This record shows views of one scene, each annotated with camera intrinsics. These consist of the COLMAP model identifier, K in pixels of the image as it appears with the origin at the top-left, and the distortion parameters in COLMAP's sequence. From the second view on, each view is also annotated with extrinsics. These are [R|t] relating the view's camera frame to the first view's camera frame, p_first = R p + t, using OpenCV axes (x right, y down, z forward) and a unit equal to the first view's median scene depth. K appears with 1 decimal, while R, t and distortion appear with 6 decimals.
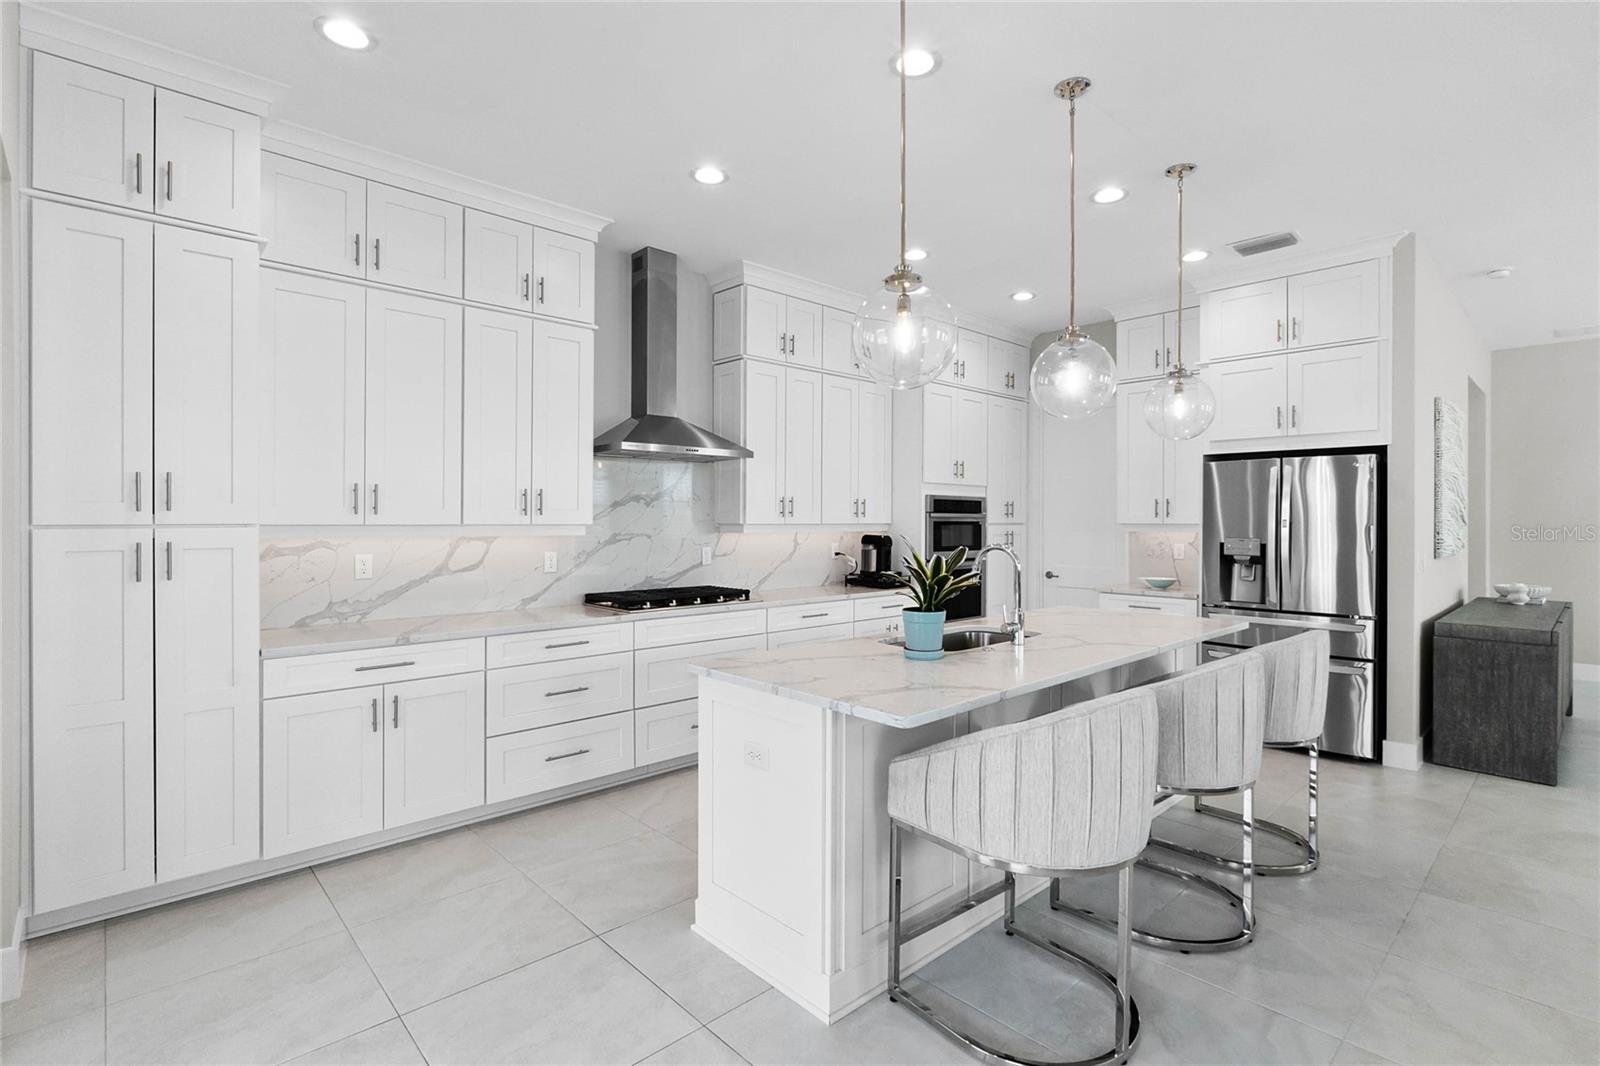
lens RADIAL K [[755.6, 0, 800.1], [0, 755.6, 520.0], [0, 0, 1]] dist [-0.004639, -0.001110]
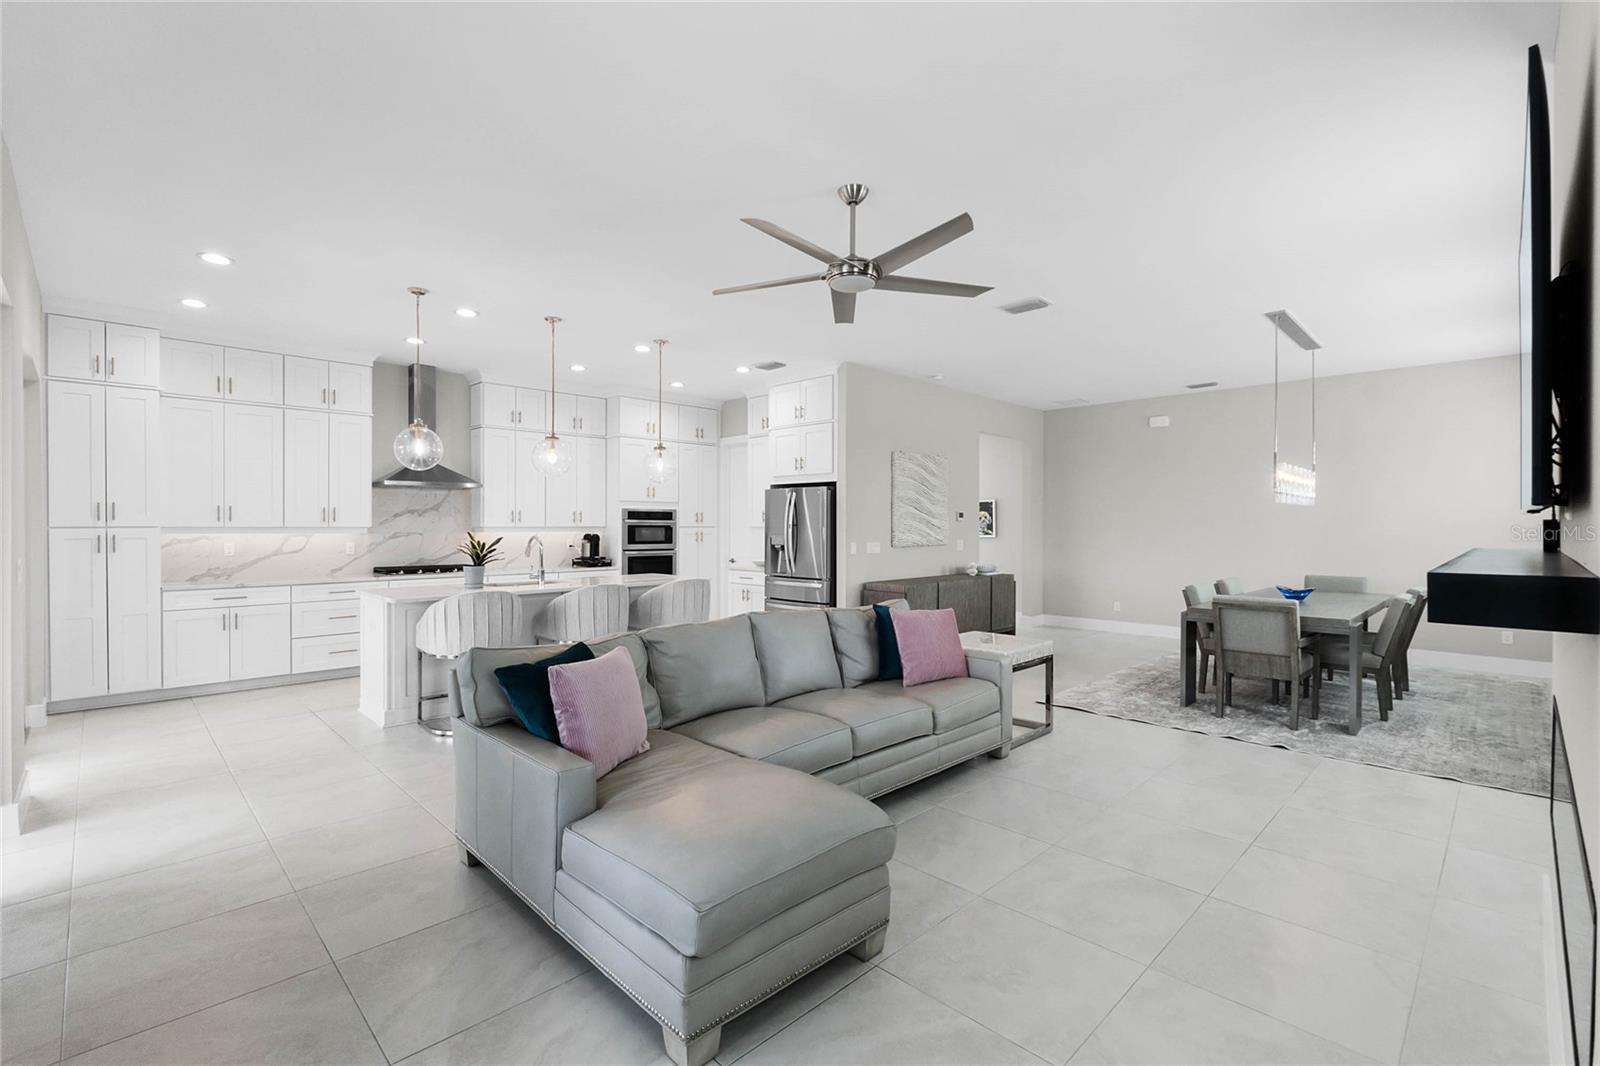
lens RADIAL K [[715.1, 0, 802.7], [0, 715.1, 529.1], [0, 0, 1]] dist [-0.007463, -0.000841]
pose [[0.999355, -0.001395, 0.035877, 0.575073], [0.001192, 0.999983, 0.005683, 0.002078], [-0.035884, -0.005637, 0.999340, -0.597006]]
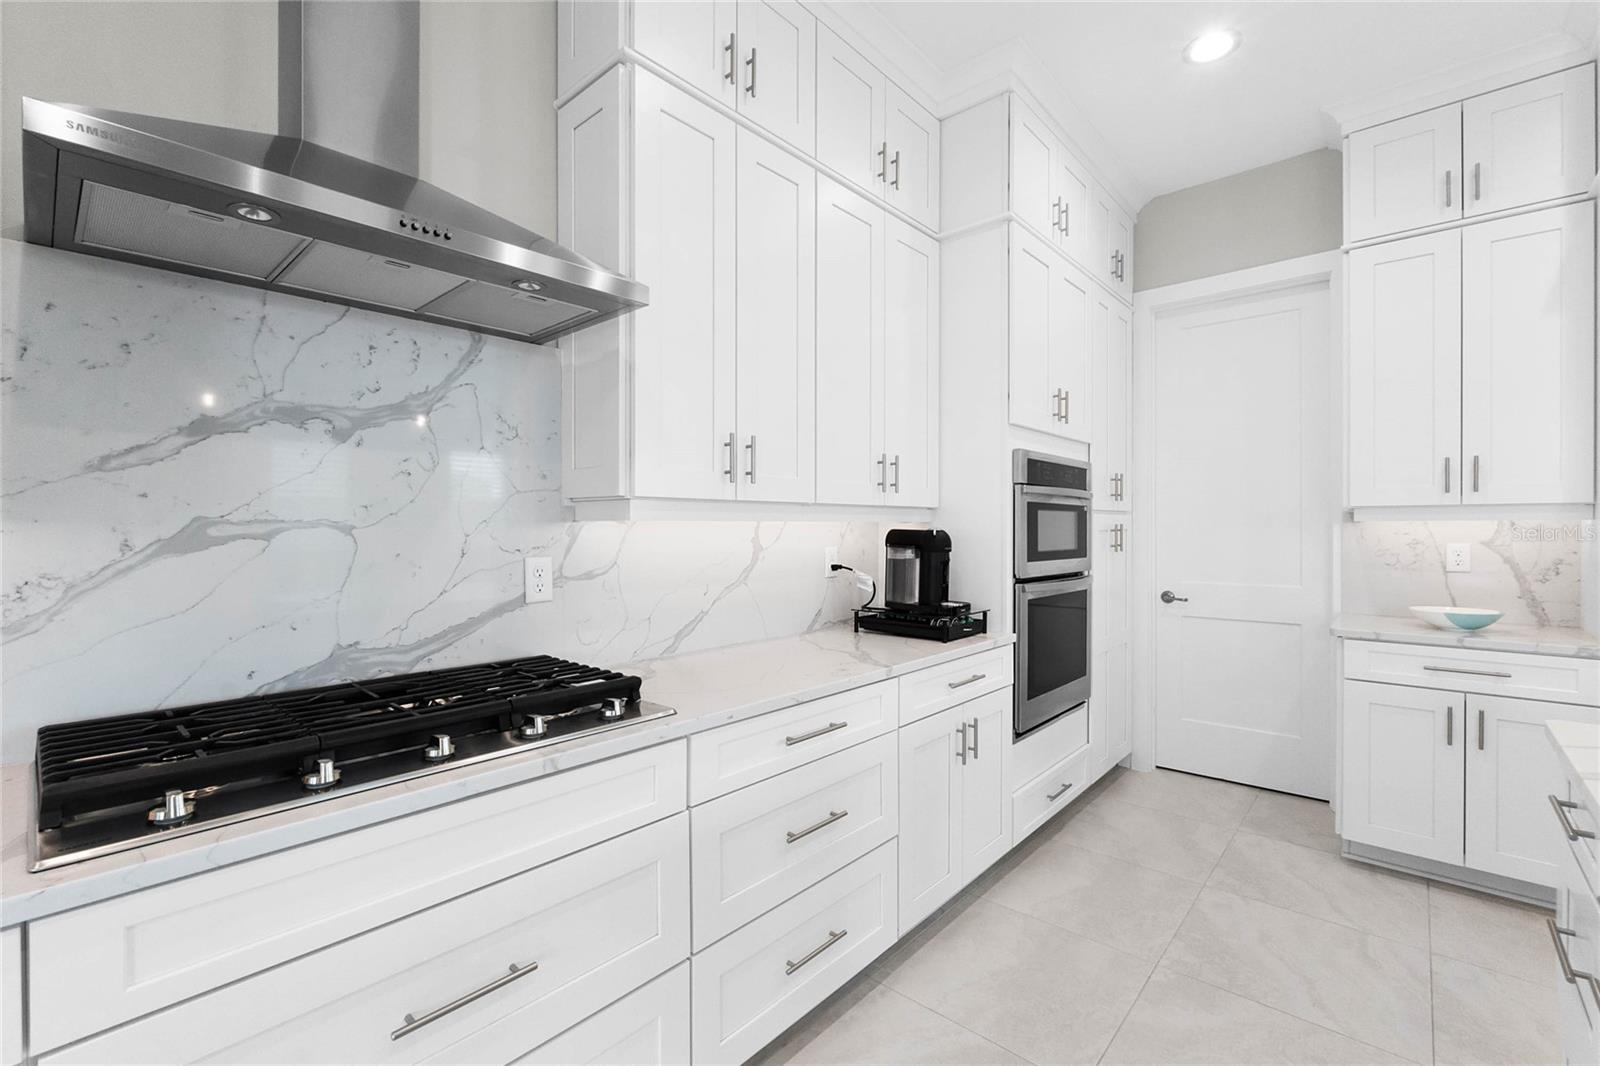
lens RADIAL K [[690.4, 0, 802.5], [0, 690.4, 529.1], [0, 0, 1]] dist [-0.002871, 0.000078]
pose [[0.995501, -0.004145, 0.094657, -0.020600], [0.004040, 0.999991, 0.001310, 0.021970], [-0.094662, -0.000921, 0.995509, 0.650294]]
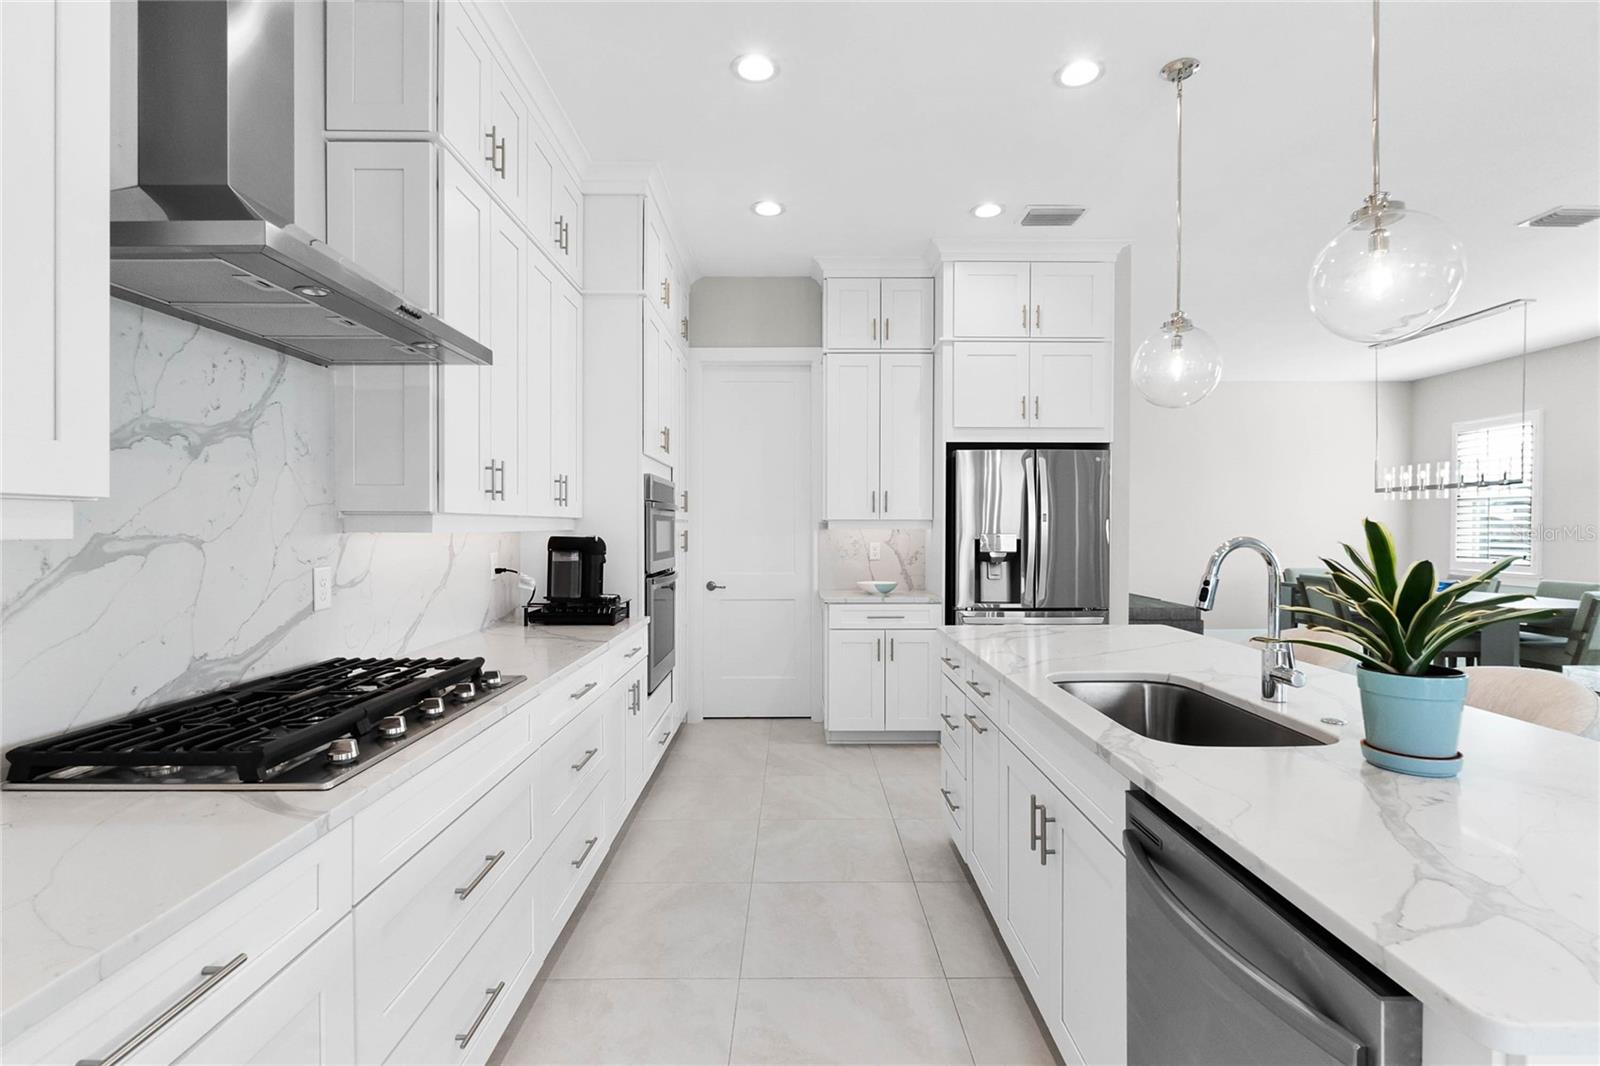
lens RADIAL K [[759.8, 0, 795.7], [0, 759.8, 535.6], [0, 0, 1]] dist [-0.000714, -0.000007]
pose [[0.679472, -0.010302, 0.733629, -0.264225], [0.002228, 0.999926, 0.011978, 0.014386], [-0.733698, -0.006504, 0.679445, 0.540551]]
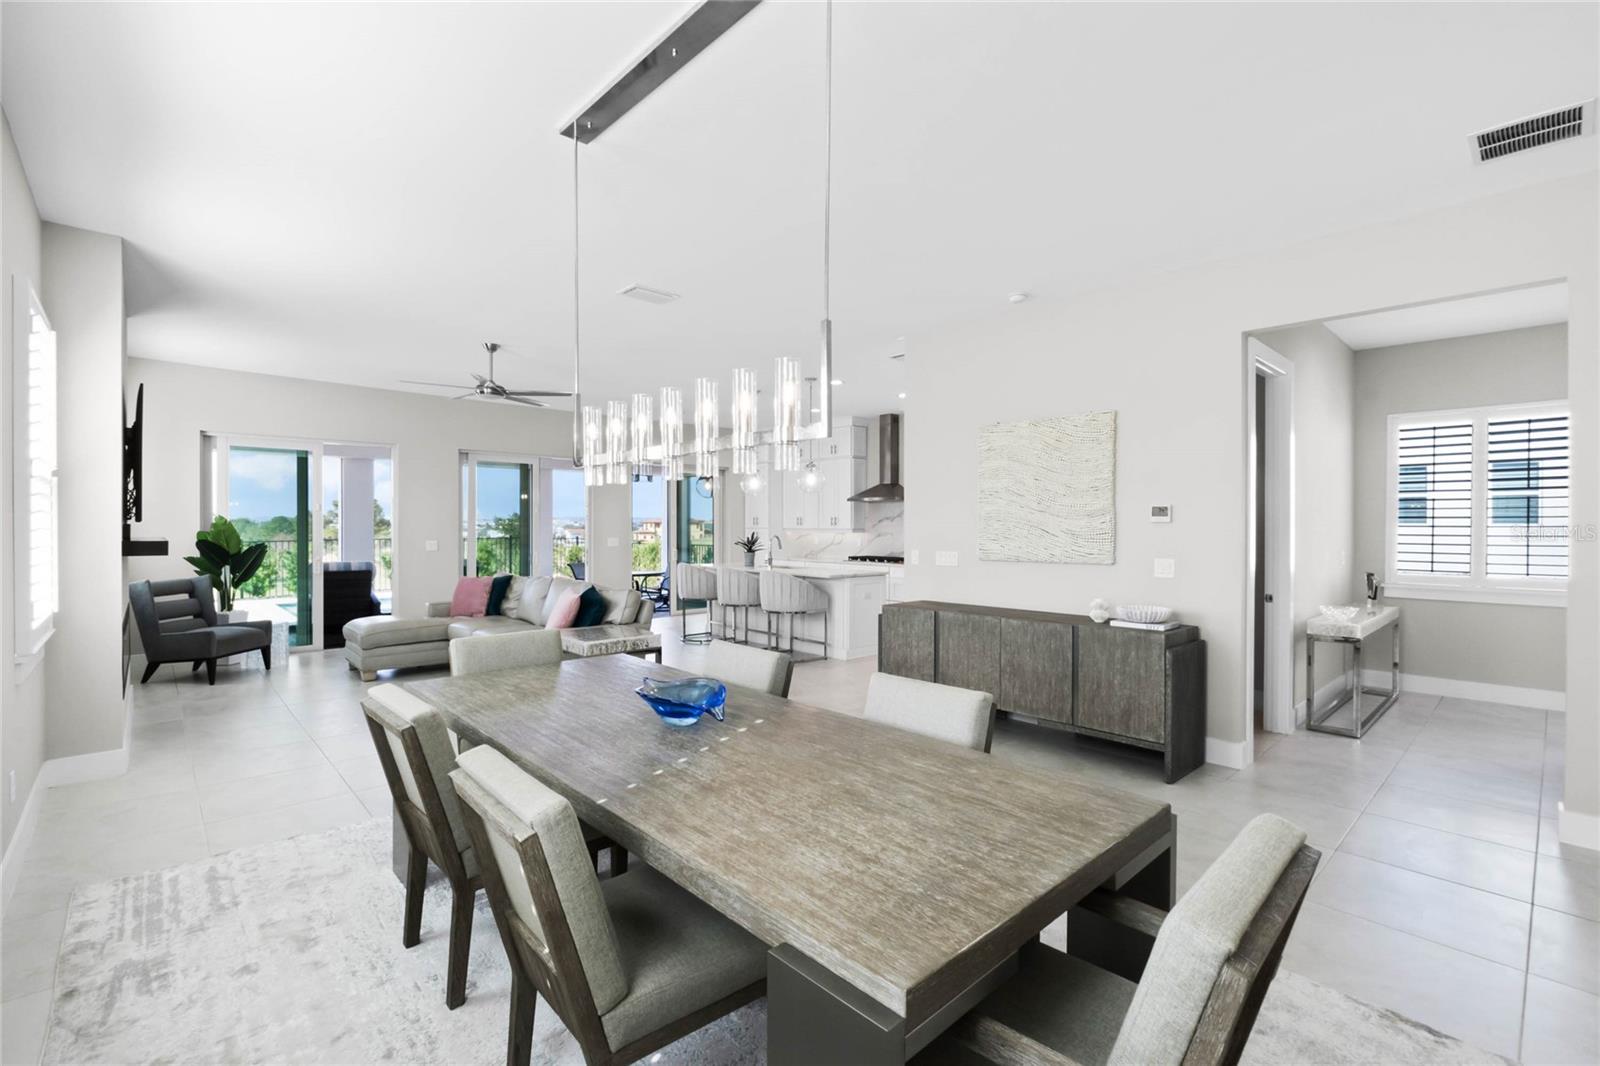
lens RADIAL K [[715.1, 0, 802.7], [0, 715.1, 529.1], [0, 0, 1]] dist [-0.007463, -0.000841]
pose [[0.003910, 0.002644, -0.999989, 1.979548], [-0.002282, 0.999994, 0.002635, -0.000038], [0.999990, 0.002272, 0.003916, 0.696537]]
